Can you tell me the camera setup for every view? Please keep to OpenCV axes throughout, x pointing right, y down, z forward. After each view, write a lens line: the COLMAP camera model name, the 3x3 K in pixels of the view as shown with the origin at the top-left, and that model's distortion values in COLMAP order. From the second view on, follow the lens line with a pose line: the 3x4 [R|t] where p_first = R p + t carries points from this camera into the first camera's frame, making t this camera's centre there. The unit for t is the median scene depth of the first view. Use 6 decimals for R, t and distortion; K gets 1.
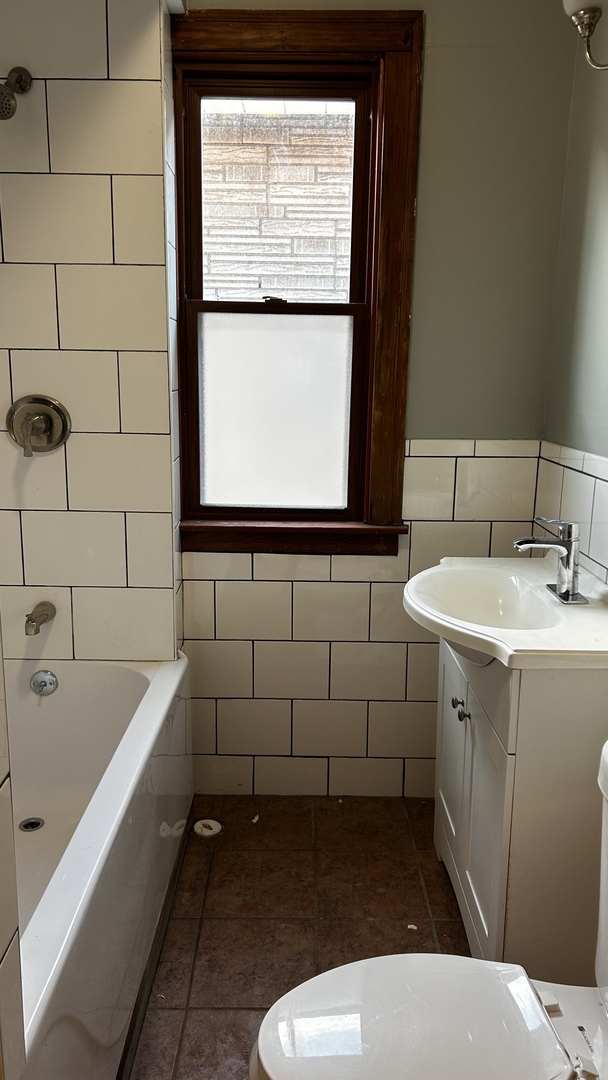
lens RADIAL K [[813.6, 0, 304.6], [0, 813.6, 532.4], [0, 0, 1]] dist [0.053535, -0.045020]
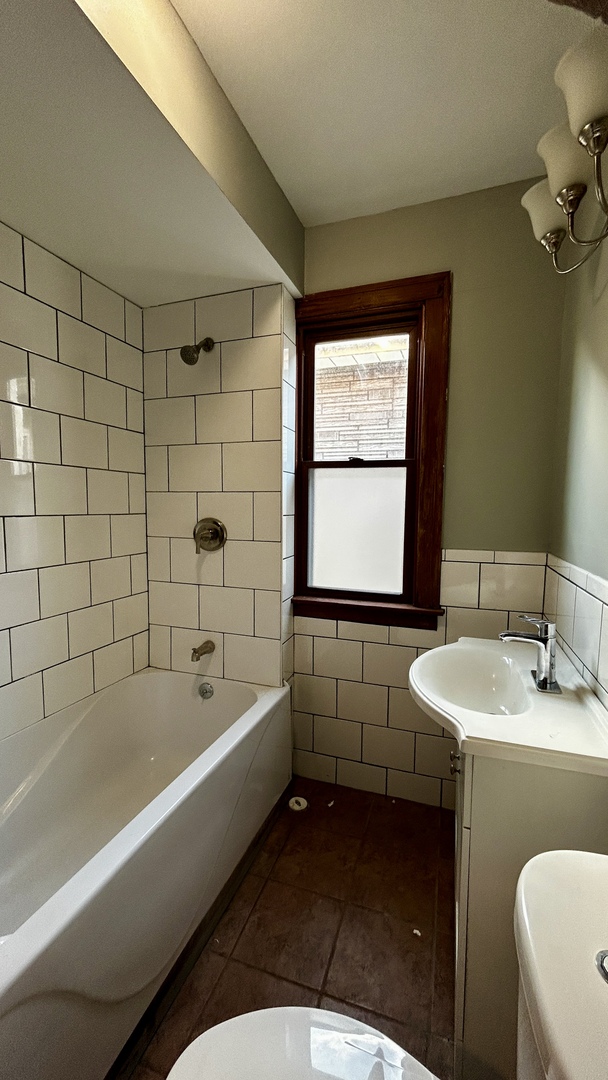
lens RADIAL K [[443.3, 0, 297.1], [0, 443.3, 540.7], [0, 0, 1]] dist [0.002461, 0.001414]
pose [[0.946040, 0.021215, -0.323354, 0.140553], [-0.060012, 0.992064, -0.110489, -0.028292], [0.318444, 0.123932, 0.939805, 0.187962]]
